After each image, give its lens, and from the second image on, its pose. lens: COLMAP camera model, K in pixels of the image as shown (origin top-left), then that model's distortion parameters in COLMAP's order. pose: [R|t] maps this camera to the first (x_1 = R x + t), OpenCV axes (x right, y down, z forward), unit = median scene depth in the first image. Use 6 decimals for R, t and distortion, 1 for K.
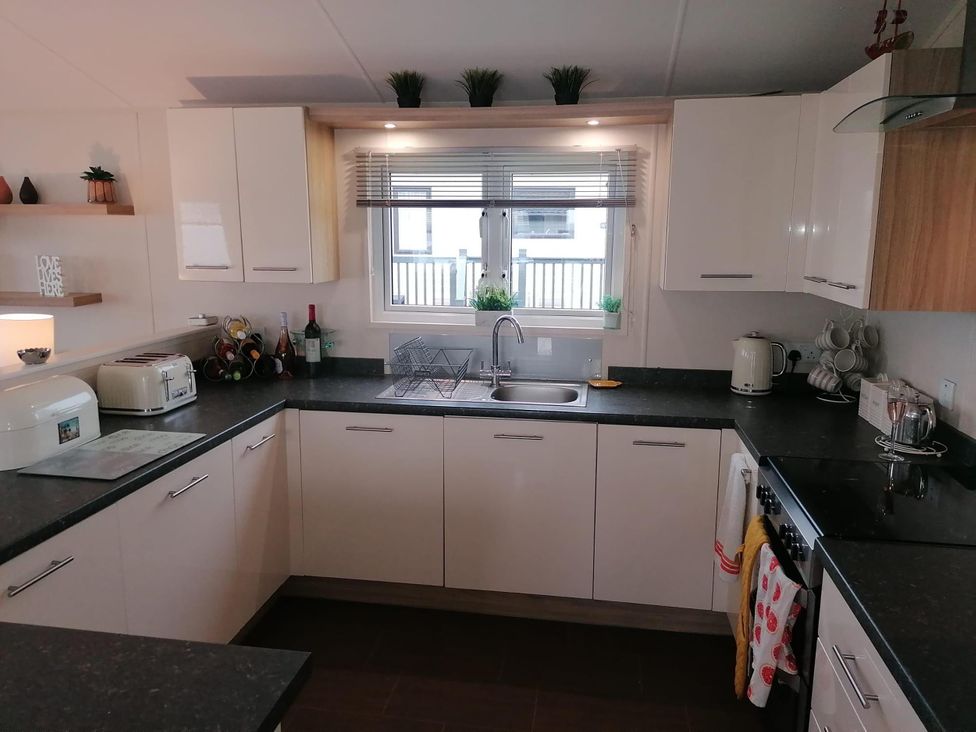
lens RADIAL K [[733.1, 0, 488.0], [0, 733.1, 366.0], [0, 0, 1]] dist [0.114299, -0.118770]
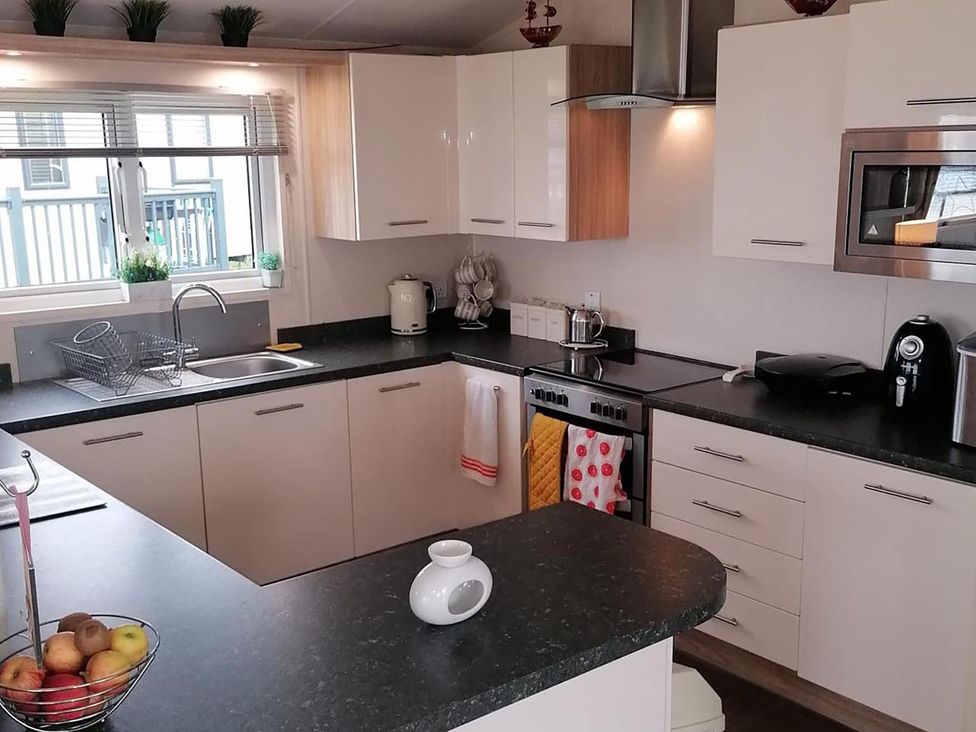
lens RADIAL K [[908.9, 0, 488.0], [0, 908.9, 366.0], [0, 0, 1]] dist [-0.024335, -0.009159]
pose [[0.696040, -0.168665, 0.697911, -0.476091], [0.154930, 0.984400, 0.083387, -0.008352], [-0.701088, 0.050086, 0.711313, 0.019499]]
